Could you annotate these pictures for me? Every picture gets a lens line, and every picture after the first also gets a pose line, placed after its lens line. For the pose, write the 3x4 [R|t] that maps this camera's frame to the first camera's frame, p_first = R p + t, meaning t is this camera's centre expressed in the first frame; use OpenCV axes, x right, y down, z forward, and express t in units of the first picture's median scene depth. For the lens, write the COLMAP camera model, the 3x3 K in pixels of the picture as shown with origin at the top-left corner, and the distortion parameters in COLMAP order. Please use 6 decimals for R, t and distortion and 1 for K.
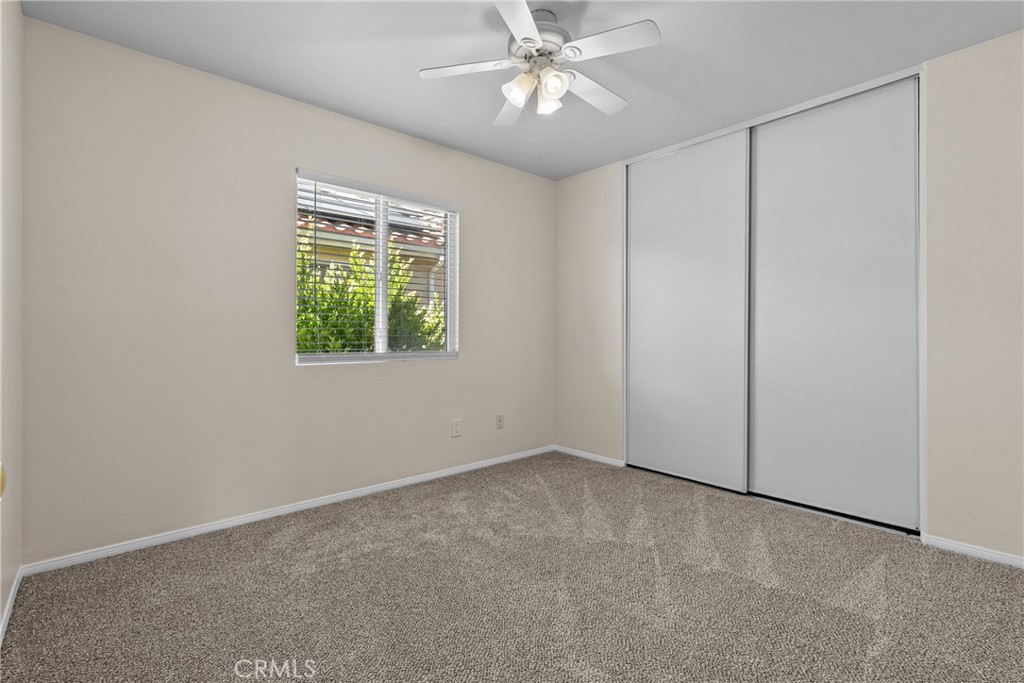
lens RADIAL K [[469.8, 0, 512.8], [0, 469.8, 337.4], [0, 0, 1]] dist [-0.002776, 0.002627]
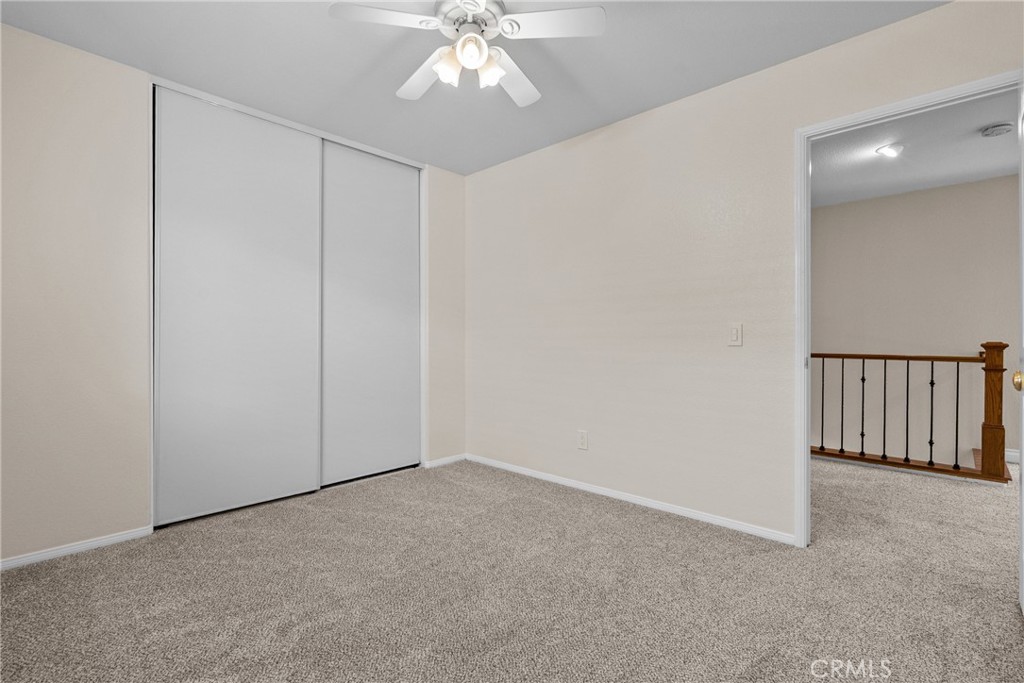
lens RADIAL K [[469.8, 0, 512.6], [0, 469.8, 340.8], [0, 0, 1]] dist [-0.002776, 0.002627]
pose [[-0.077628, -0.004155, 0.996974, -0.568869], [0.006694, 0.999967, 0.004689, 0.003579], [-0.996960, 0.007038, -0.077597, 0.657758]]
